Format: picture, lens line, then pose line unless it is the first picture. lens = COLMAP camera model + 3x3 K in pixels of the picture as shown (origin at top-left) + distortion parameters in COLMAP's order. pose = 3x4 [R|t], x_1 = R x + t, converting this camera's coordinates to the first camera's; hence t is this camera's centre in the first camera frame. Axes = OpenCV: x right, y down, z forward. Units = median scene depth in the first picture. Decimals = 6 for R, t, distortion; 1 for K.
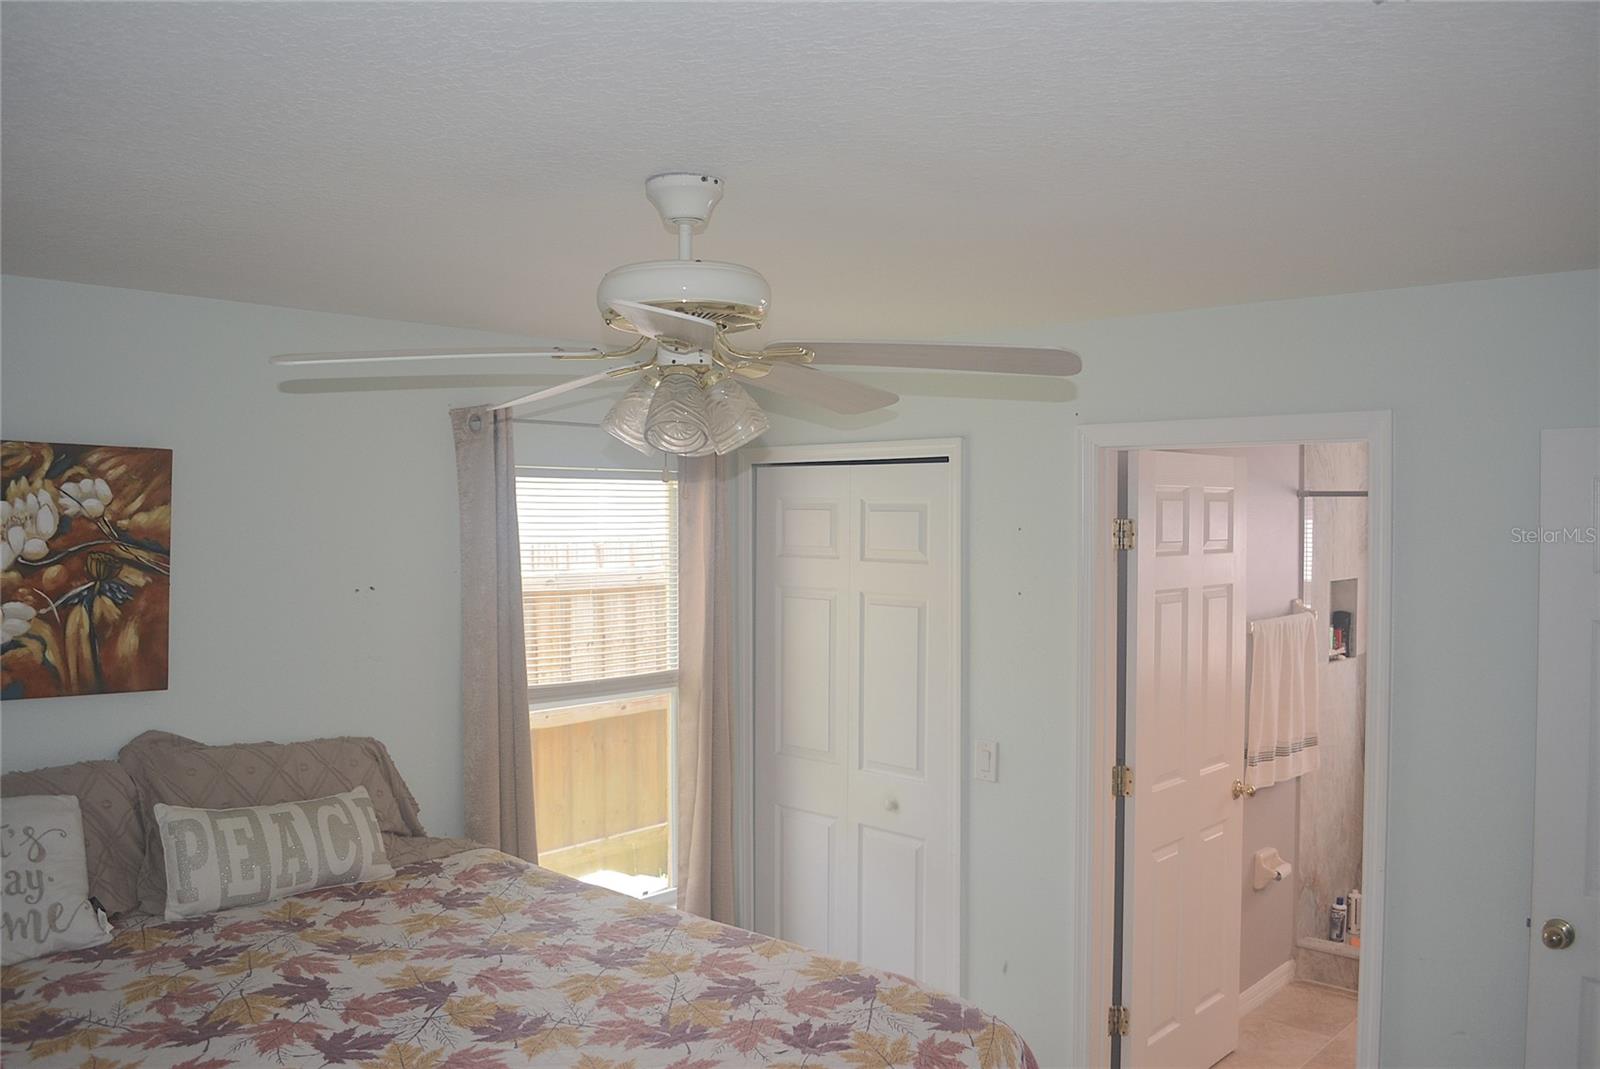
lens RADIAL K [[1256.8, 0, 801.4], [0, 1256.8, 534.3], [0, 0, 1]] dist [-0.066754, -0.009208]
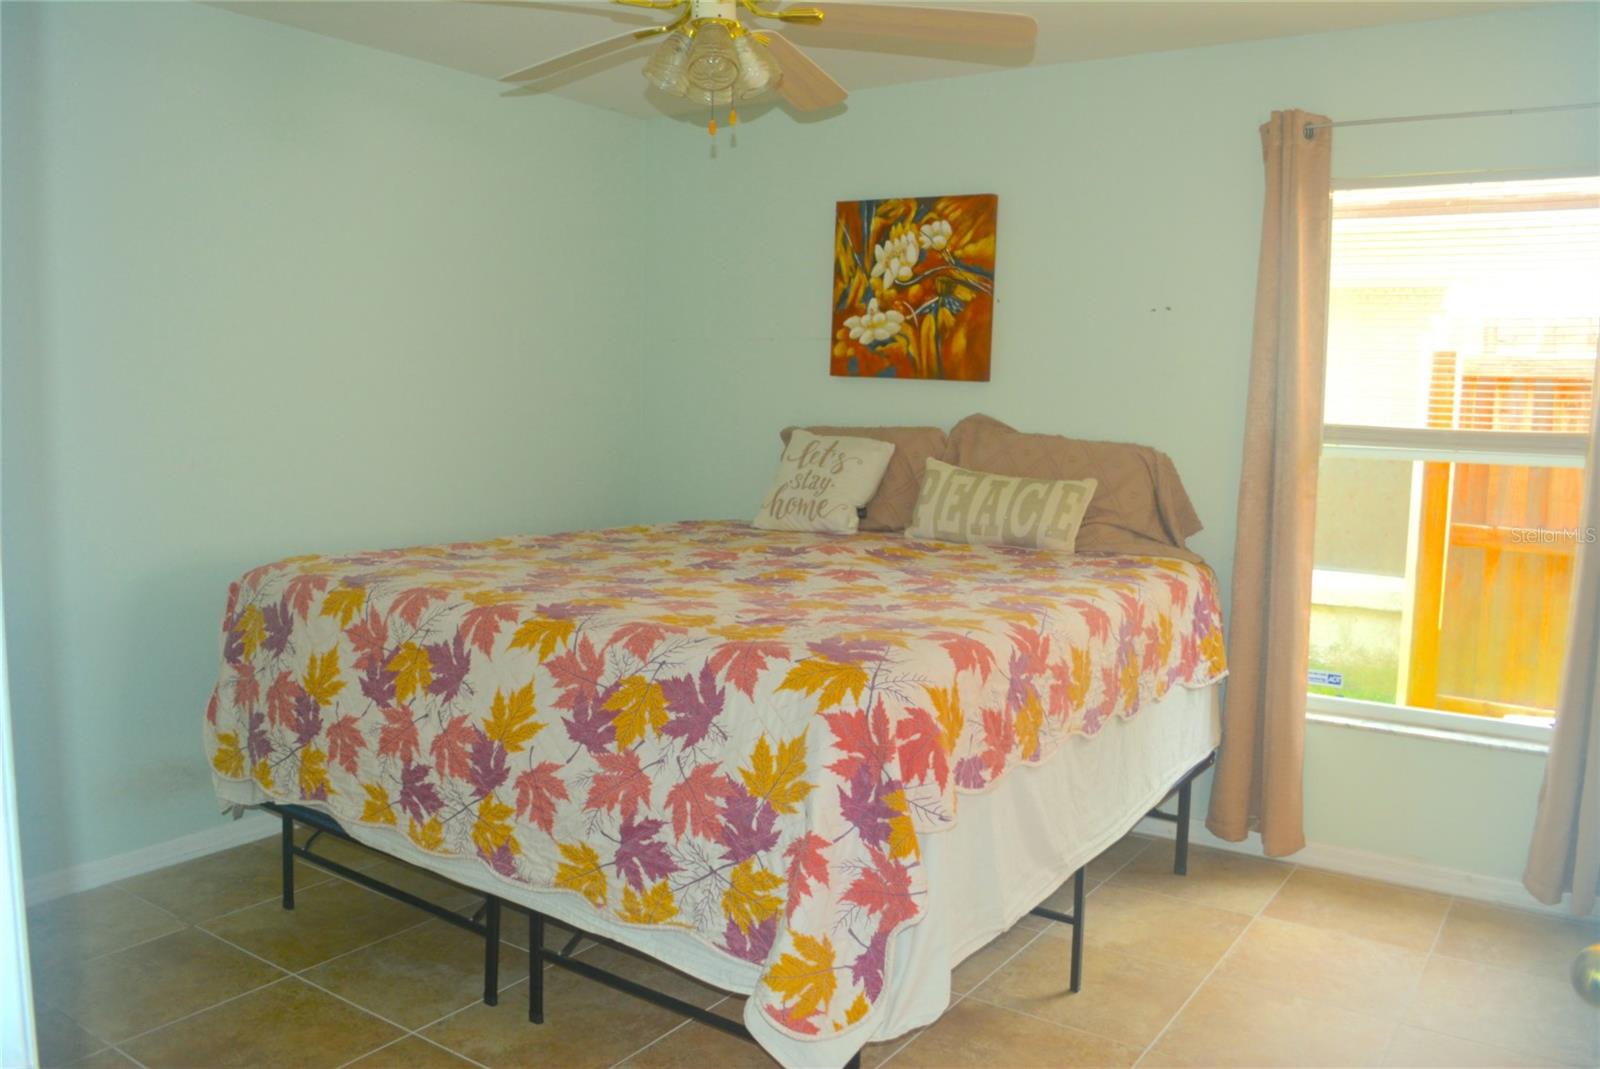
lens RADIAL K [[1256.8, 0, 799.1], [0, 1256.8, 532.5], [0, 0, 1]] dist [-0.066754, -0.009208]
pose [[0.154320, 0.112526, -0.981592, 0.805144], [-0.033731, 0.993514, 0.108590, 0.153634], [0.987445, 0.016352, 0.157115, 0.629328]]
